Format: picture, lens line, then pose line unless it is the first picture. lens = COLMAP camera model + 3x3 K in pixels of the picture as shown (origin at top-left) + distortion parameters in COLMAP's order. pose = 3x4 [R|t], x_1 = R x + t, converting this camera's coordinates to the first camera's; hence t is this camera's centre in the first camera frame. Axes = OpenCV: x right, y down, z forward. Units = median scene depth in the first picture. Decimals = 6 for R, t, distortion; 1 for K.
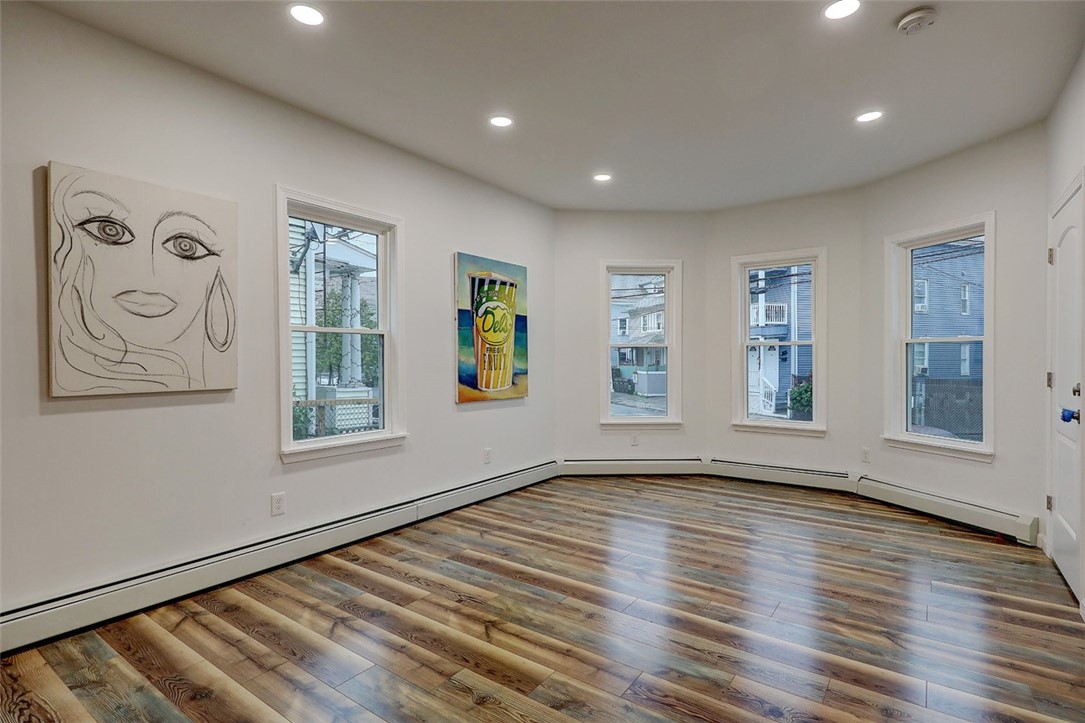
lens RADIAL K [[534.2, 0, 549.2], [0, 534.2, 363.8], [0, 0, 1]] dist [0.008842, -0.000479]
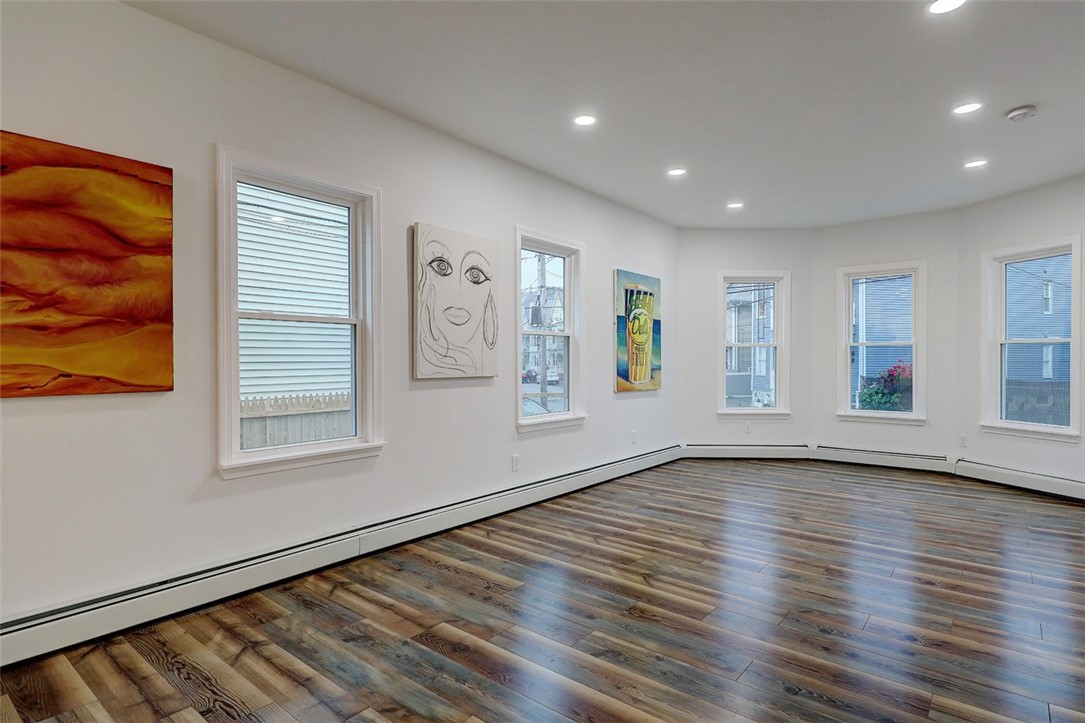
lens RADIAL K [[563.2, 0, 548.0], [0, 563.2, 362.6], [0, 0, 1]] dist [0.006622, -0.001033]
pose [[0.998009, 0.003542, -0.062964, -0.239575], [-0.003814, 0.999984, -0.004200, 0.011559], [0.062948, 0.004432, 0.998007, -0.289541]]
